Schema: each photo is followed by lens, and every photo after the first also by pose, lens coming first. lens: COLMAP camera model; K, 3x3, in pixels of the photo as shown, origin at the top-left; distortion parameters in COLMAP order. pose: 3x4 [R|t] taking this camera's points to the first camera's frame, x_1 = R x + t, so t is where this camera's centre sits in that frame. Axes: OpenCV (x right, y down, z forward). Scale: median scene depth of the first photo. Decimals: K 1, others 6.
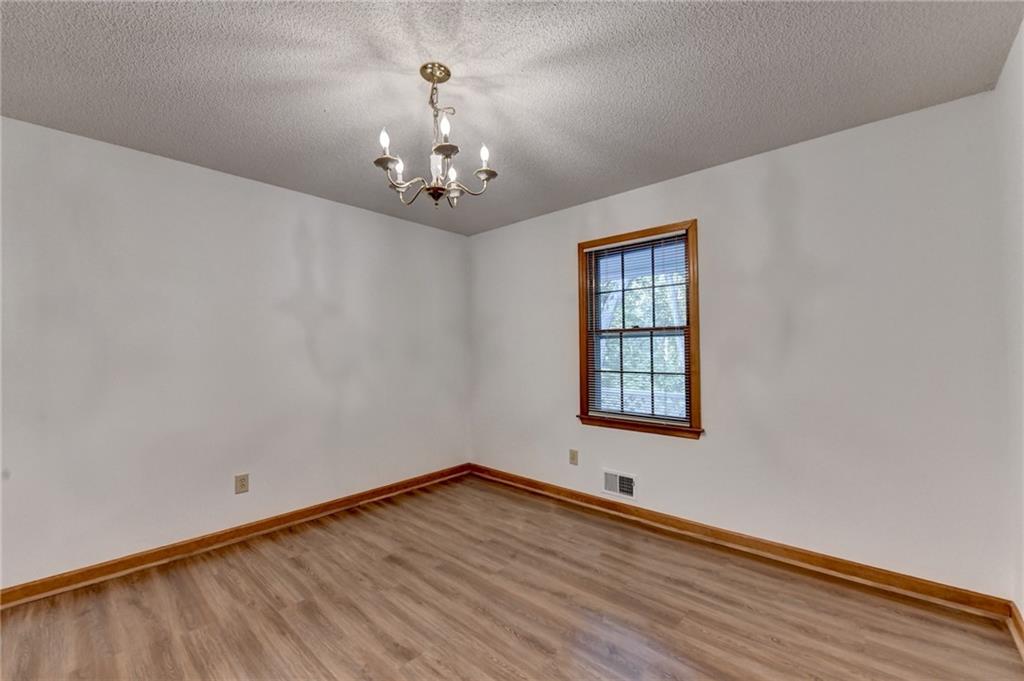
lens RADIAL K [[390.5, 0, 513.8], [0, 390.5, 342.5], [0, 0, 1]] dist [-0.019899, -0.000182]
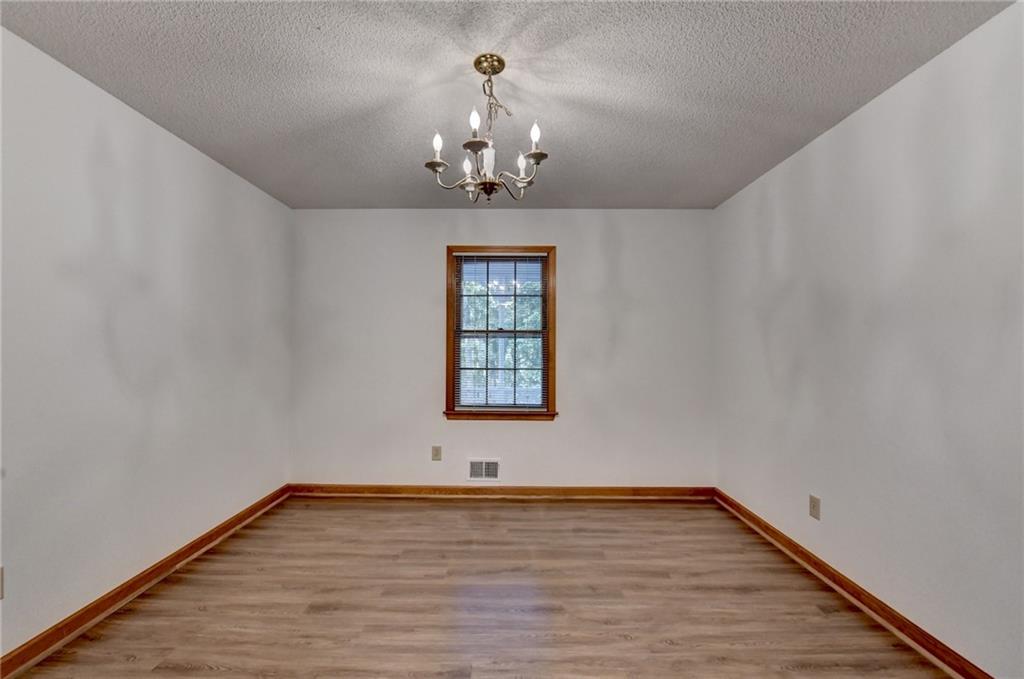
lens RADIAL K [[397.4, 0, 487.8], [0, 397.4, 340.4], [0, 0, 1]] dist [-0.022706, -0.000150]
pose [[0.769333, 0.024020, 0.638396, -0.475584], [-0.023988, 0.999674, -0.008704, 0.004731], [-0.638397, -0.008617, 0.769659, 0.132355]]
